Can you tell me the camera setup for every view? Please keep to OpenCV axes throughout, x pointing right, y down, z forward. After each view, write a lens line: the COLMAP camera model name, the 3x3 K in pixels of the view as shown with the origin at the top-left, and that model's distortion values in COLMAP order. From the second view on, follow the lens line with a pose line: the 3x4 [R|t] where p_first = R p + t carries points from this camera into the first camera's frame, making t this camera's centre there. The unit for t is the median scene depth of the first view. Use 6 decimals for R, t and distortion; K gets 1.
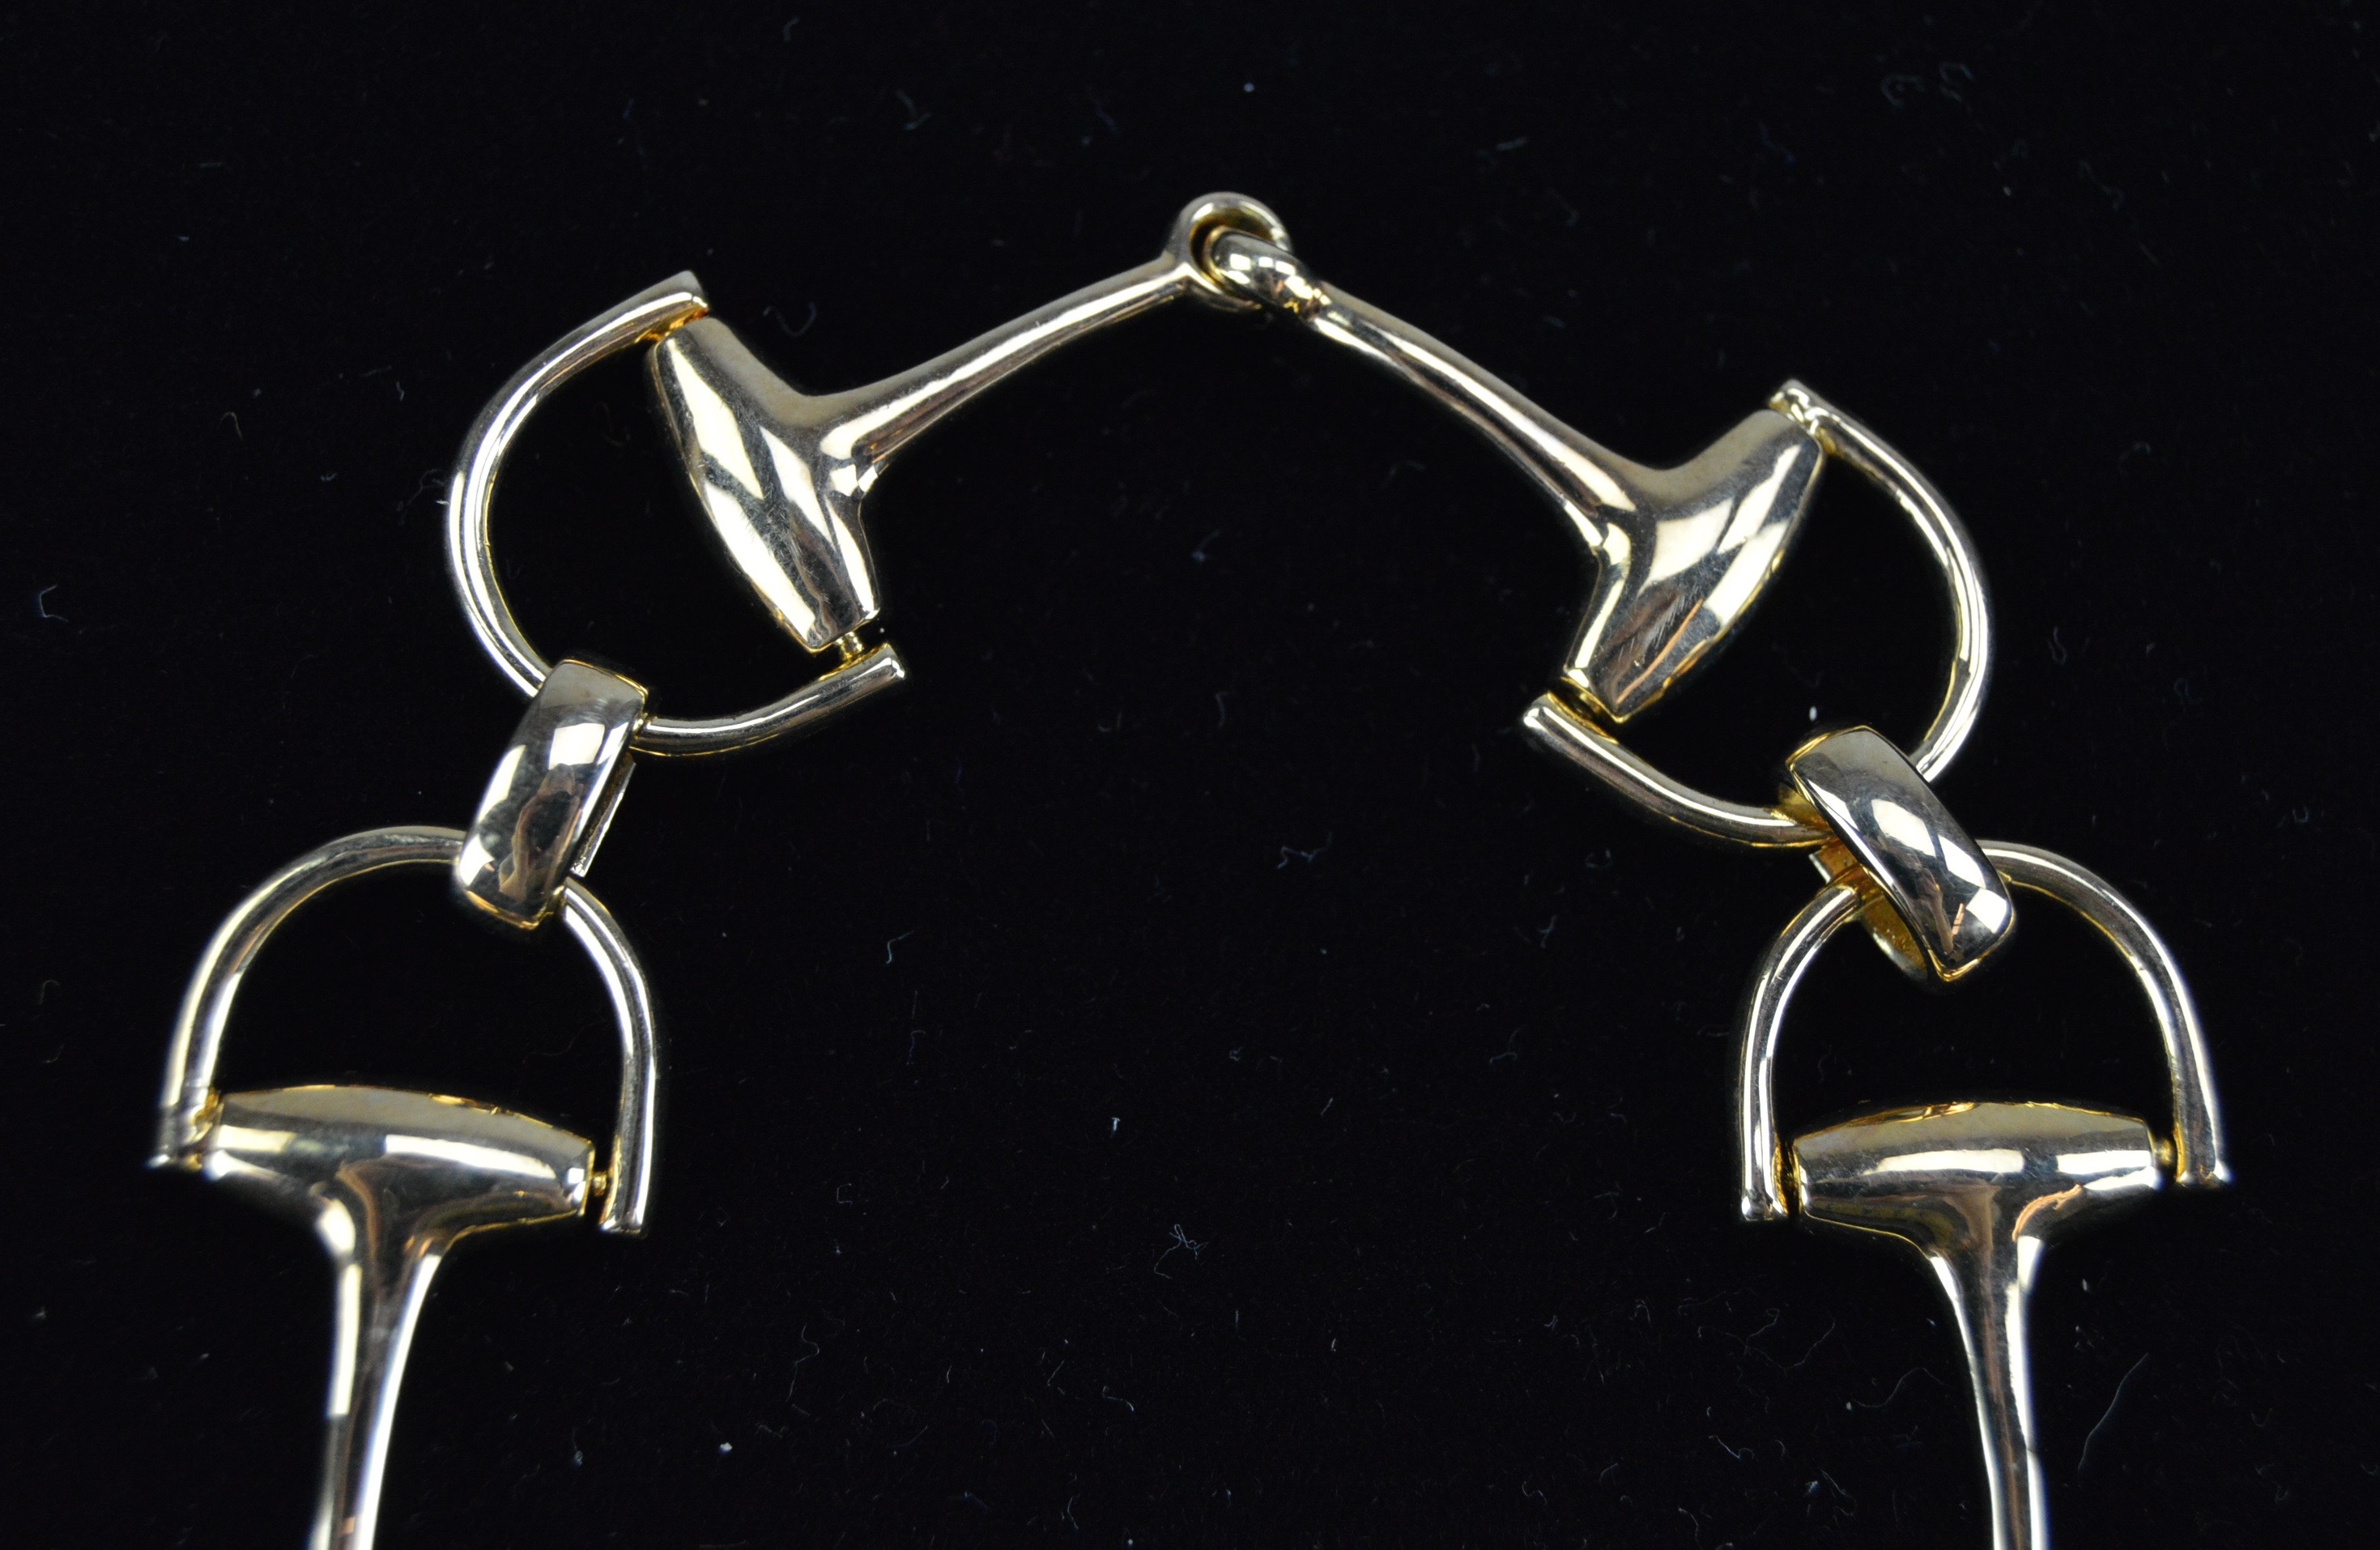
lens RADIAL K [[4225.4, 0, 1152.3], [0, 4225.4, 774.6], [0, 0, 1]] dist [-0.050104, 0.179724]
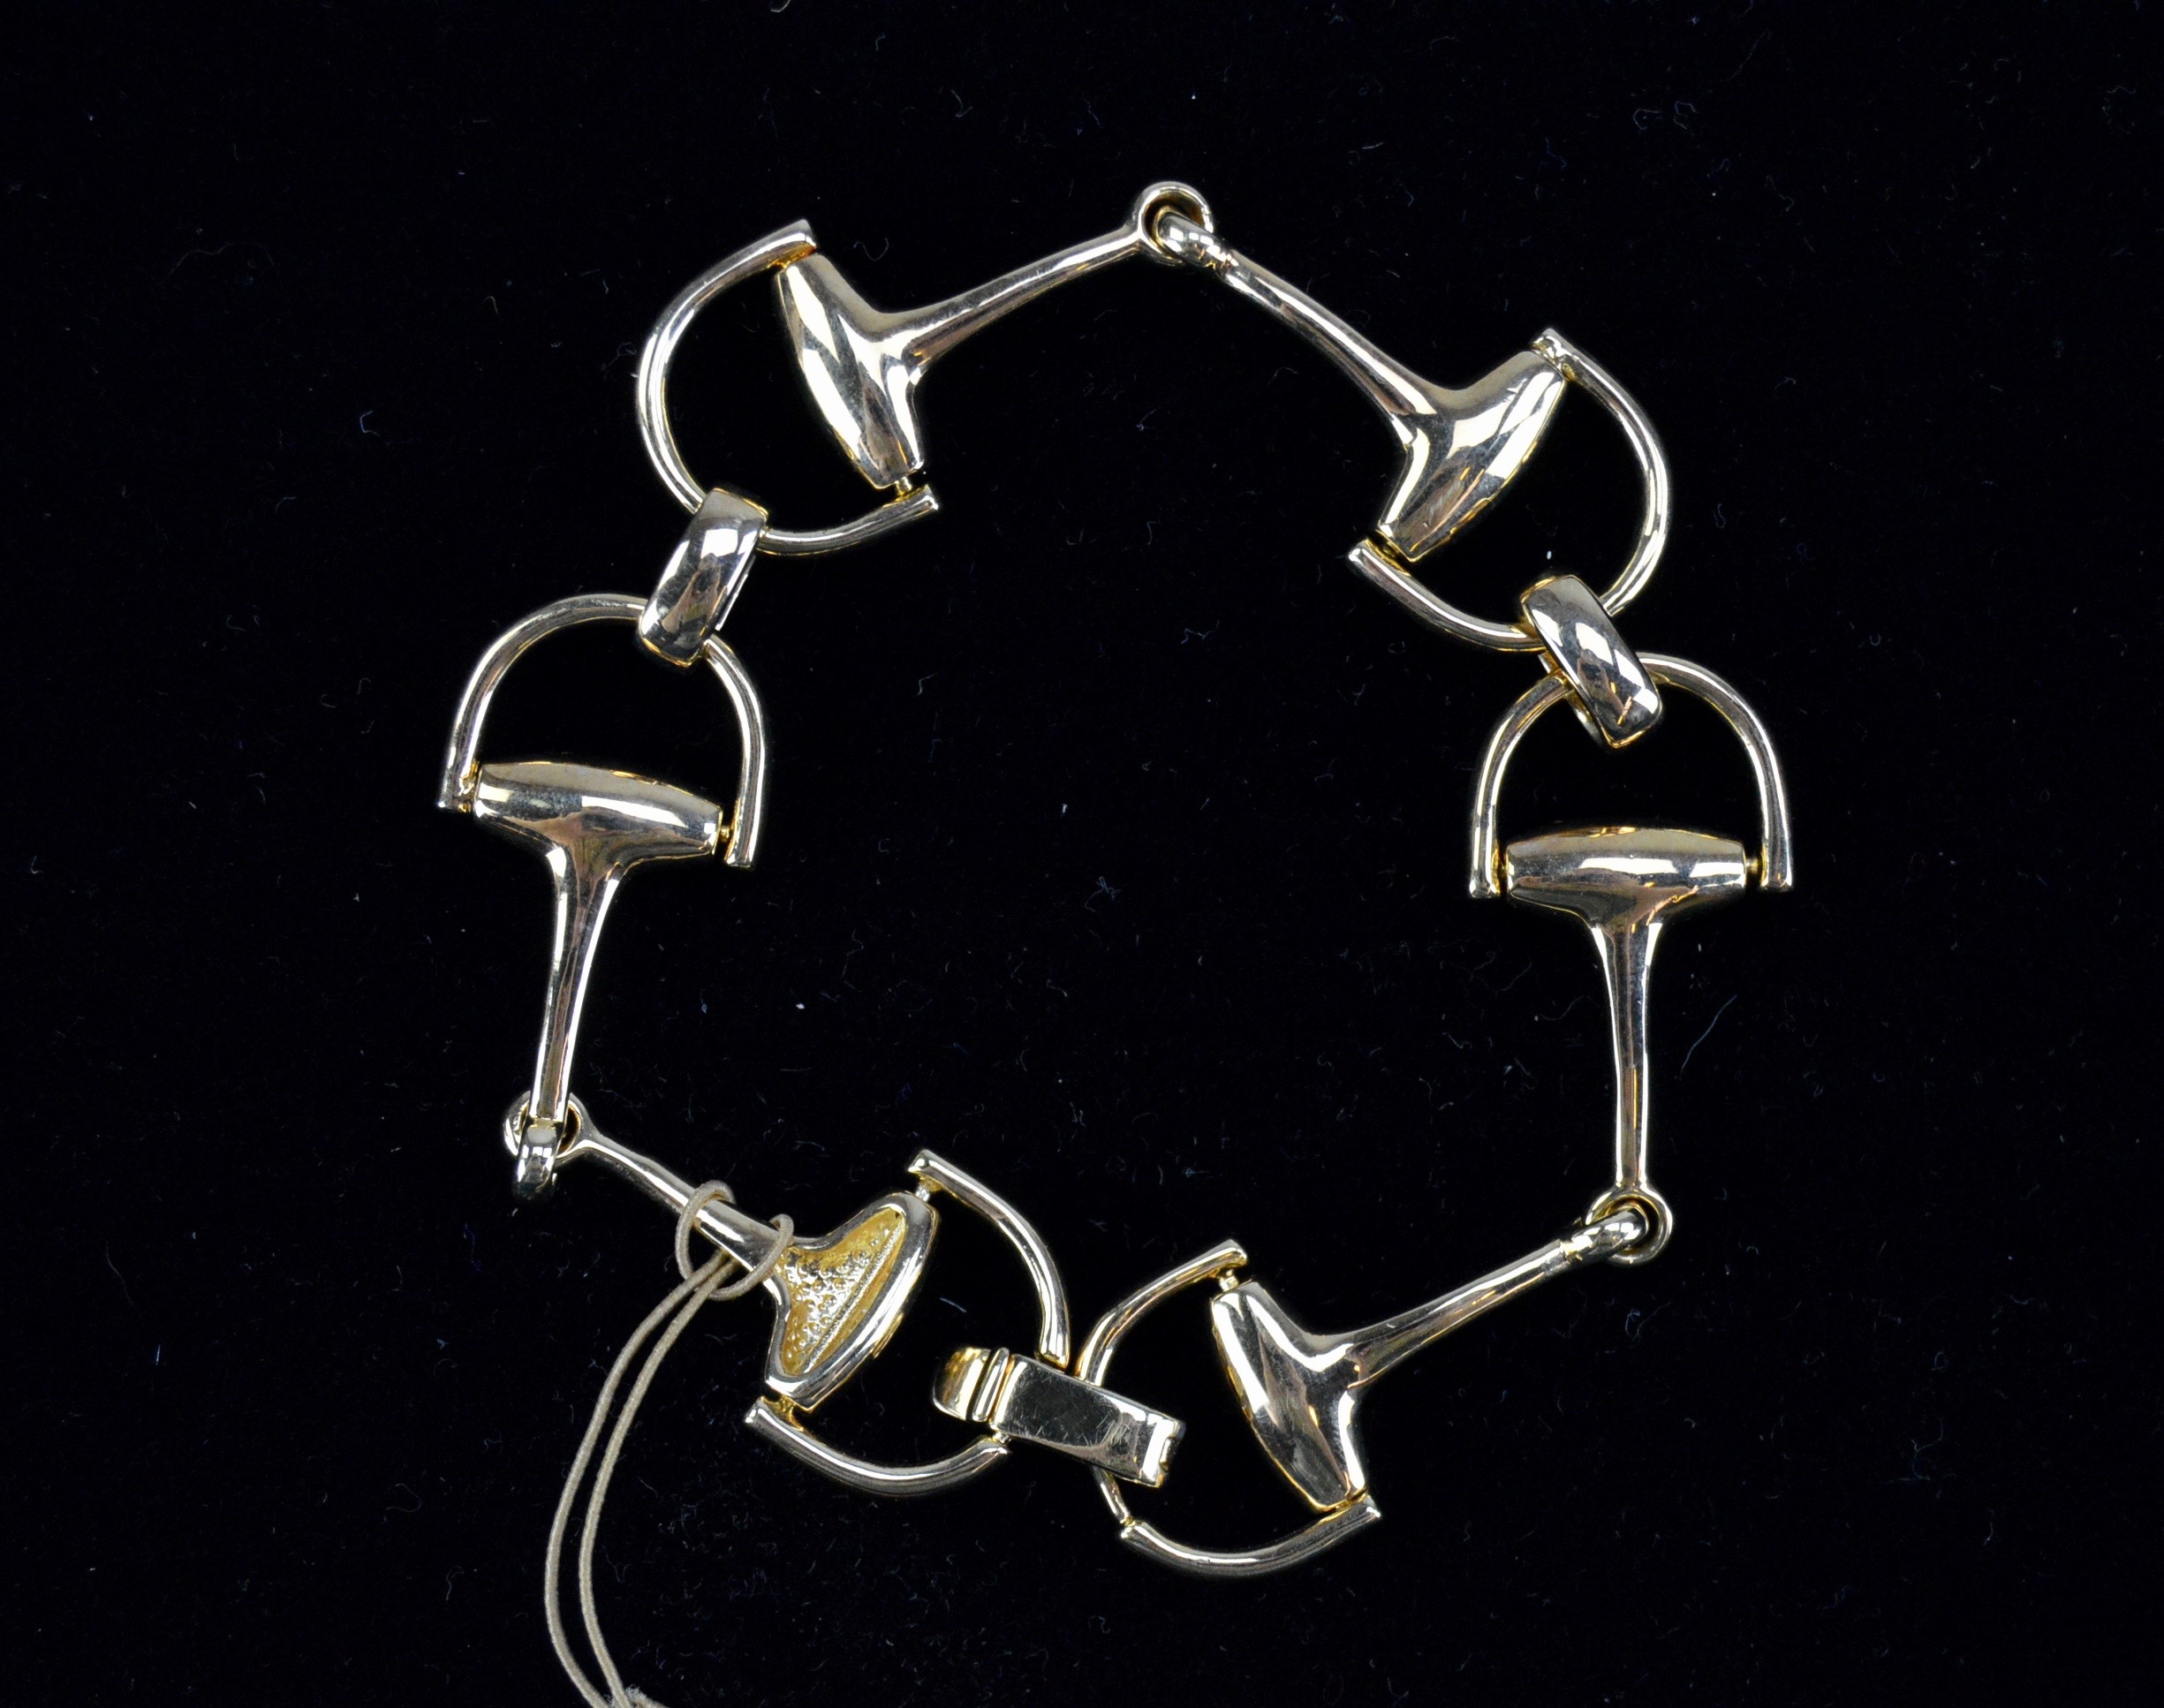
lens RADIAL K [[5305.4, 0, 1082.0], [0, 5305.4, 854.0], [0, 0, 1]] dist [-0.026657, -0.378617]
pose [[0.998236, 0.052309, -0.028094, 0.052003], [-0.047092, 0.985670, 0.161978, -0.210191], [0.036165, -0.160369, 0.986394, -0.881258]]
